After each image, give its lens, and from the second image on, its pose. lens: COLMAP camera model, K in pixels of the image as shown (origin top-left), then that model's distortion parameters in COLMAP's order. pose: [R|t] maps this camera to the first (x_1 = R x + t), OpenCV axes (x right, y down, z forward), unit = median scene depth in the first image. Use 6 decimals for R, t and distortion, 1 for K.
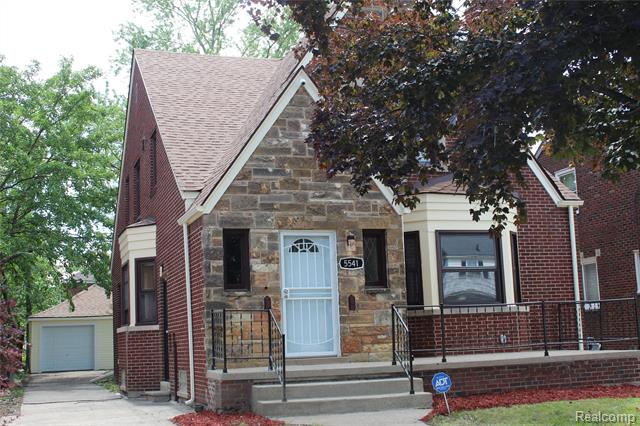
lens RADIAL K [[863.3, 0, 318.7], [0, 863.3, 215.3], [0, 0, 1]] dist [-0.073603, 0.000000]
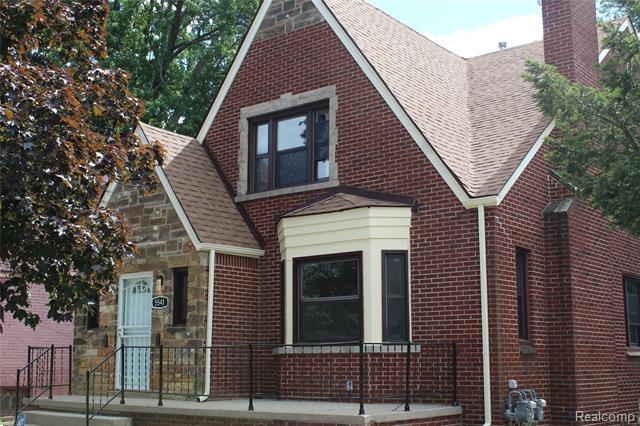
lens RADIAL K [[863.3, 0, 318.0], [0, 863.3, 211.4], [0, 0, 1]] dist [-0.073603, 0.000000]
pose [[0.523321, -0.107022, -0.845389, 1.024301], [0.101161, 0.992869, -0.063070, 0.031721], [0.846110, -0.052514, 0.530415, 0.622365]]
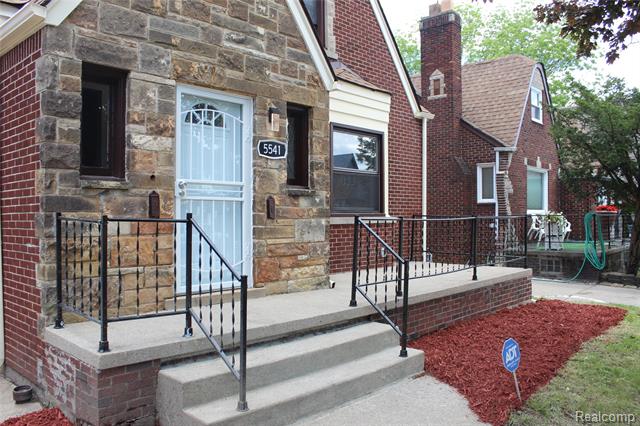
lens RADIAL K [[539.0, 0, 320.5], [0, 539.0, 211.1], [0, 0, 1]] dist [-0.136394, 0.103833]
pose [[0.881825, 0.041698, 0.469729, -0.124262], [-0.098964, 0.990266, 0.097879, 0.058779], [-0.461076, -0.132798, 0.877368, 0.612119]]
